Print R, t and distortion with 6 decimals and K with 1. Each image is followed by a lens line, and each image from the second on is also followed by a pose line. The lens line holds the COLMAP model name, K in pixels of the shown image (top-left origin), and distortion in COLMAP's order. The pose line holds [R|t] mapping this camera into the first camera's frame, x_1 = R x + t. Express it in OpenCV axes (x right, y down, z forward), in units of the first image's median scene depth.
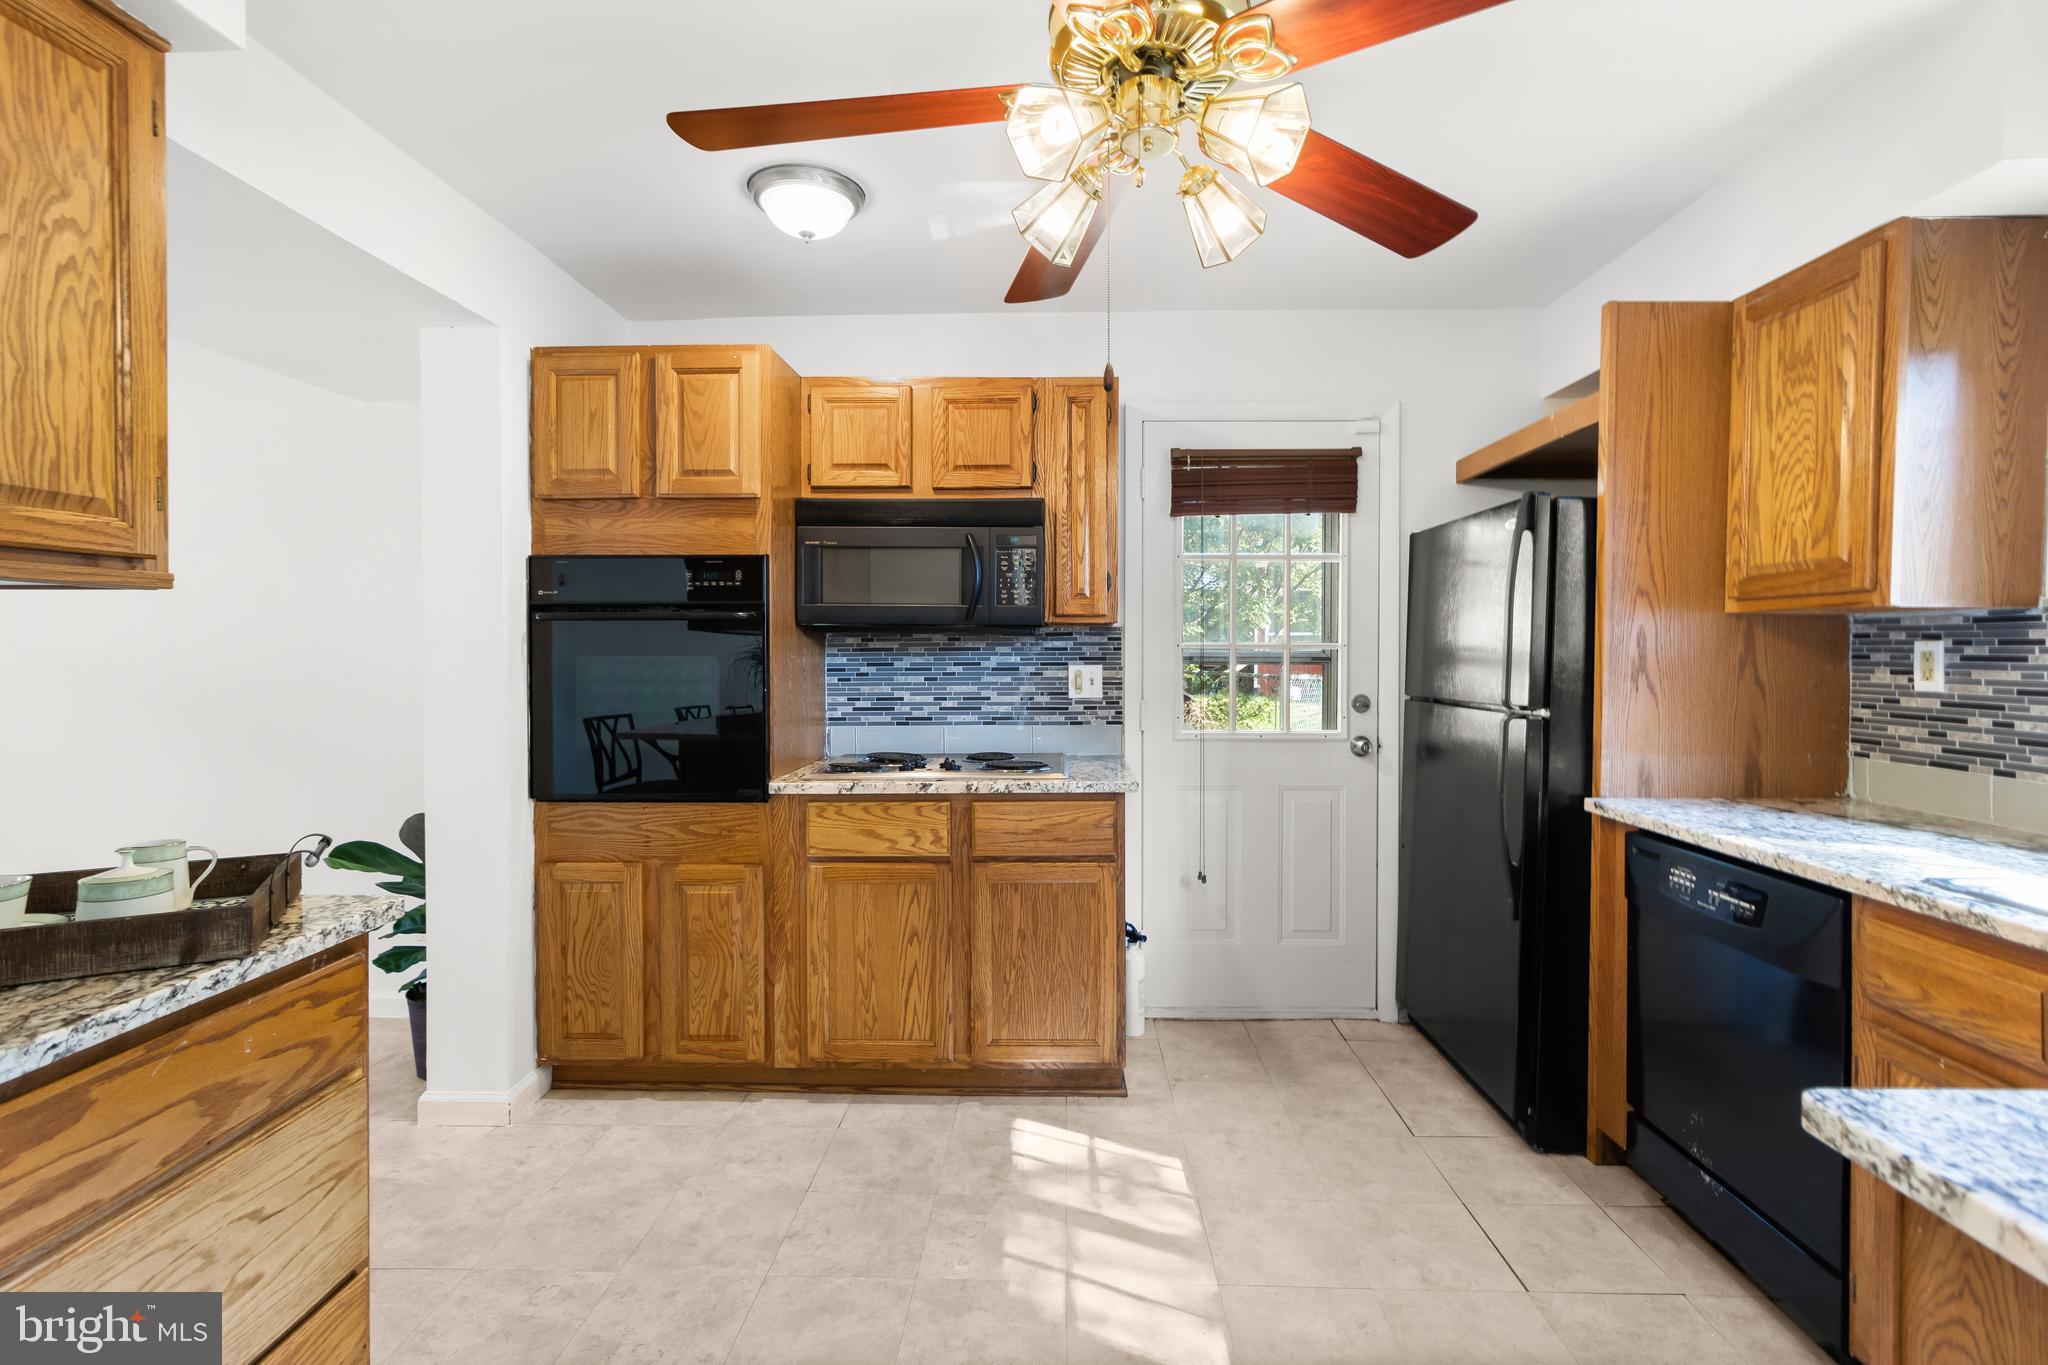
lens RADIAL K [[980.1, 0, 1084.4], [0, 980.1, 655.0], [0, 0, 1]] dist [0.006030, -0.002703]
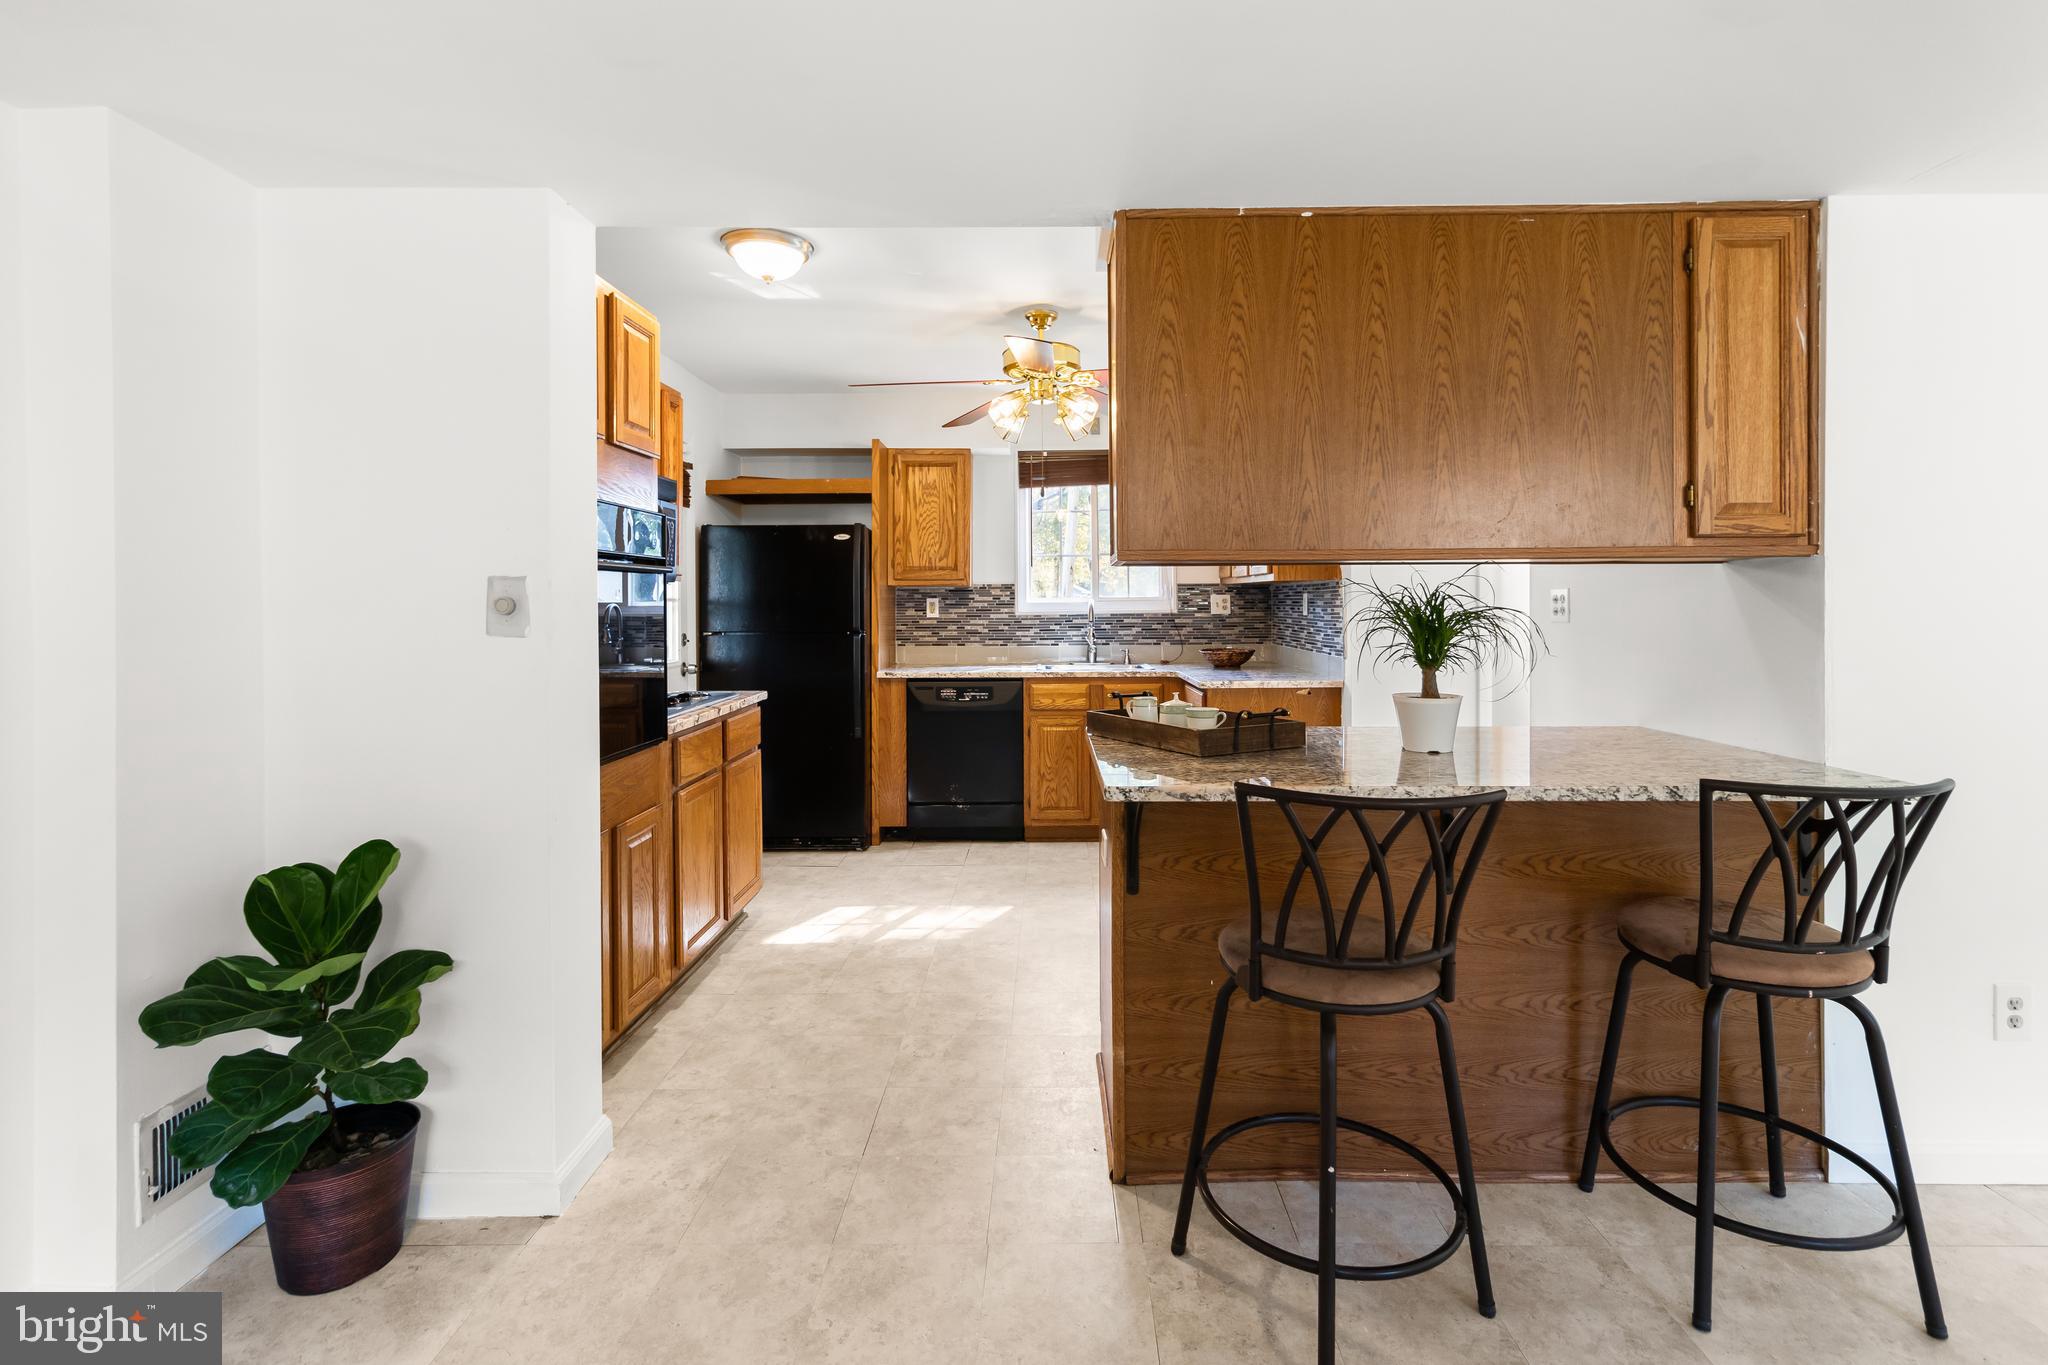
lens RADIAL K [[980.1, 0, 1046.2], [0, 980.1, 601.1], [0, 0, 1]] dist [0.006030, -0.002703]
pose [[-0.028600, 0.001158, 0.999590, -1.753625], [0.008268, 0.999965, -0.000922, -0.001421], [-0.999557, 0.008238, -0.028609, 0.761255]]
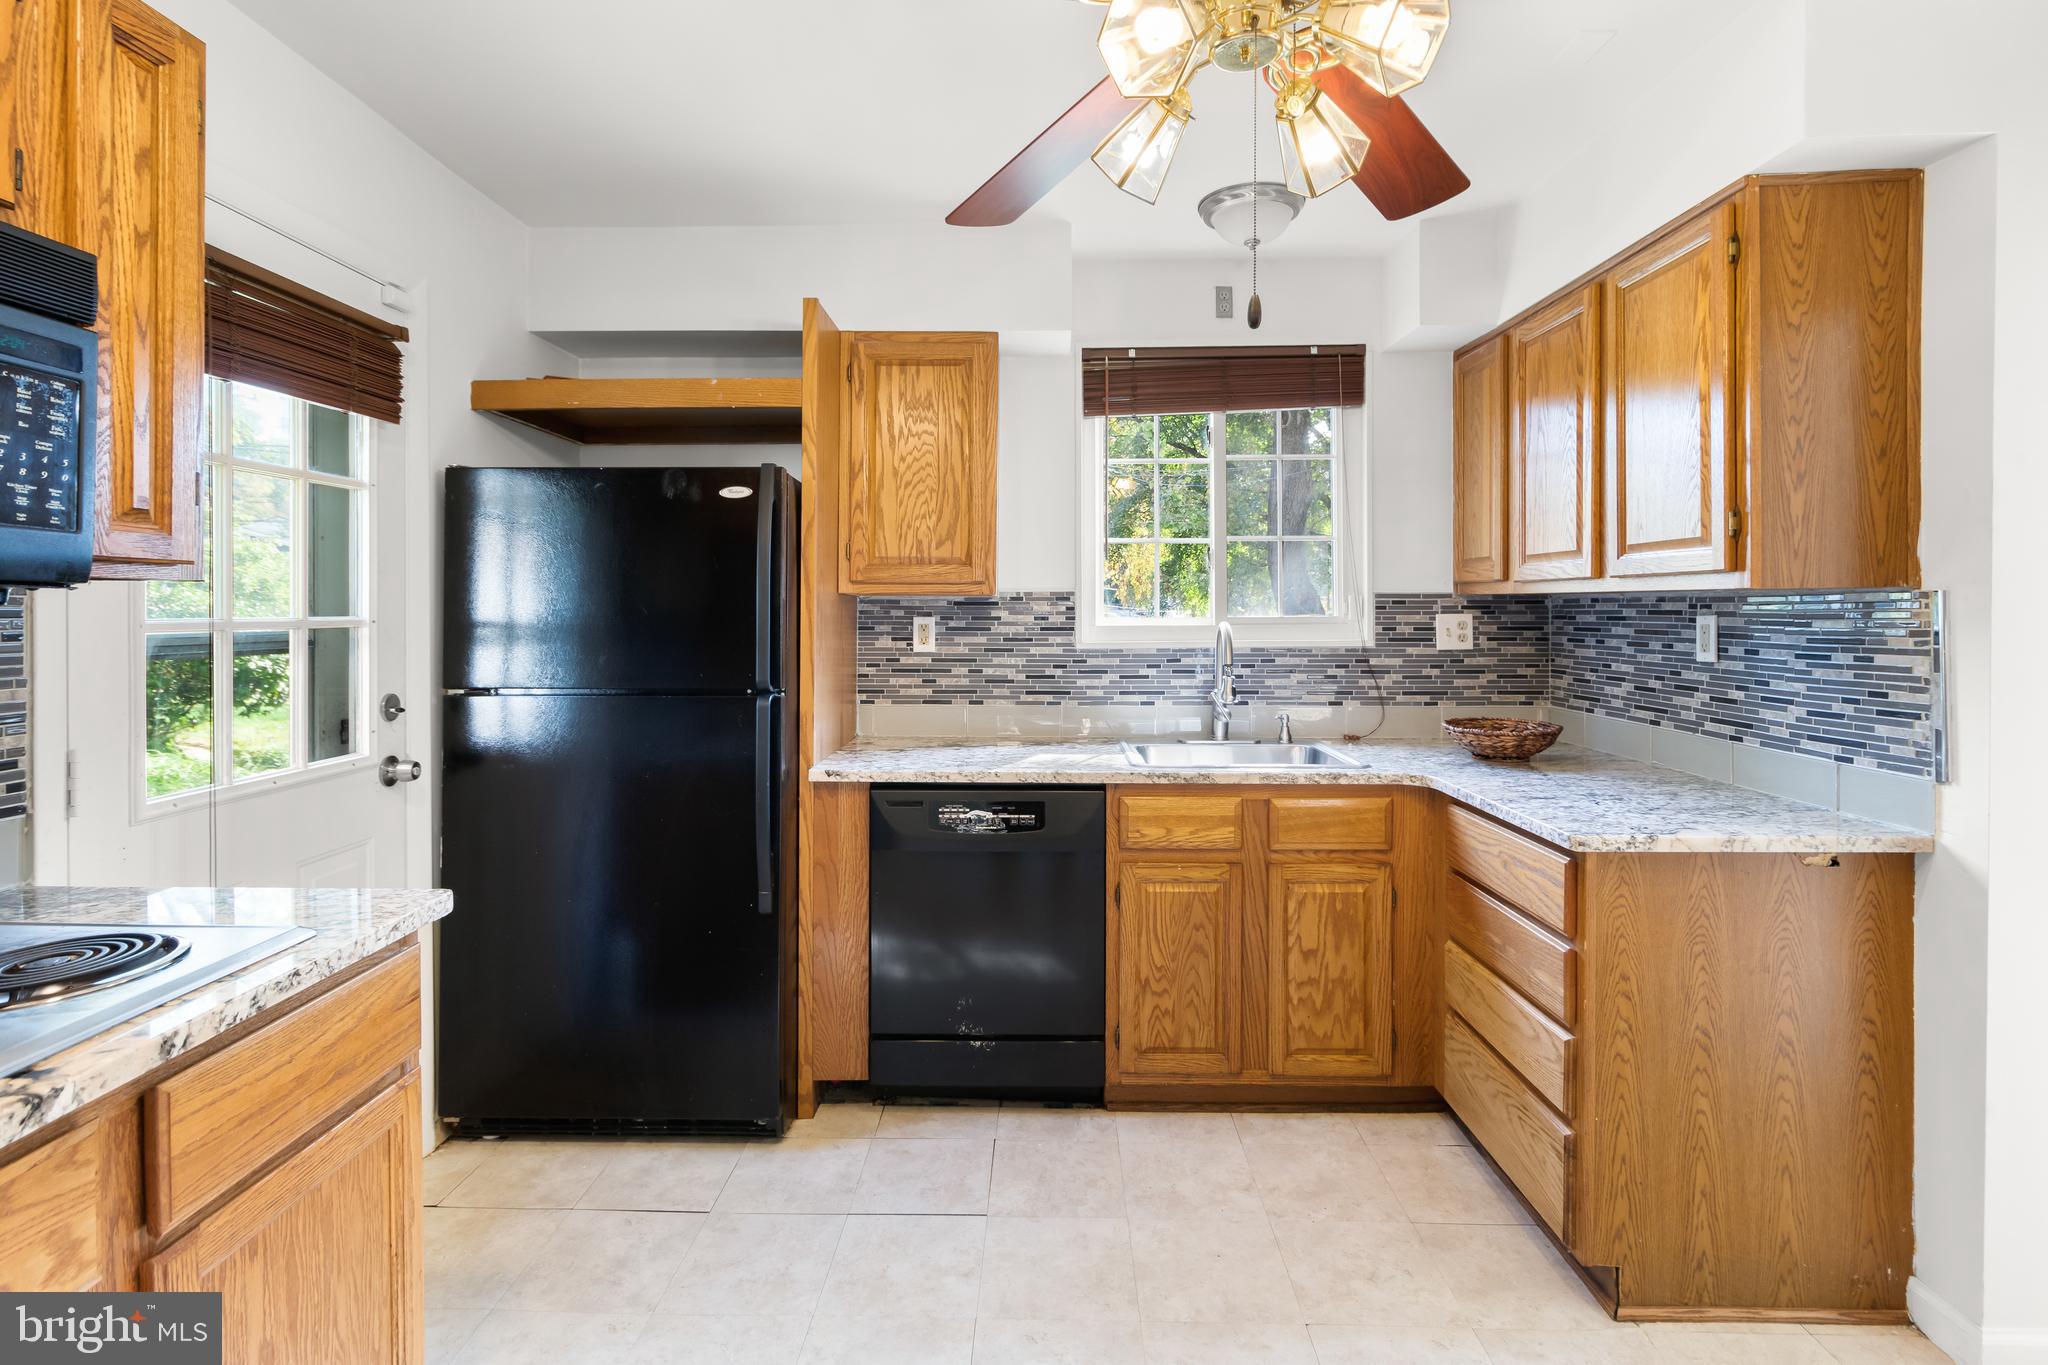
lens RADIAL K [[980.1, 0, 993.1], [0, 980.1, 613.3], [0, 0, 1]] dist [0.006030, -0.002703]
pose [[0.023226, -0.004158, 0.999722, -0.568037], [0.002348, 0.999989, 0.004104, -0.025031], [-0.999727, 0.002252, 0.023236, 0.855320]]
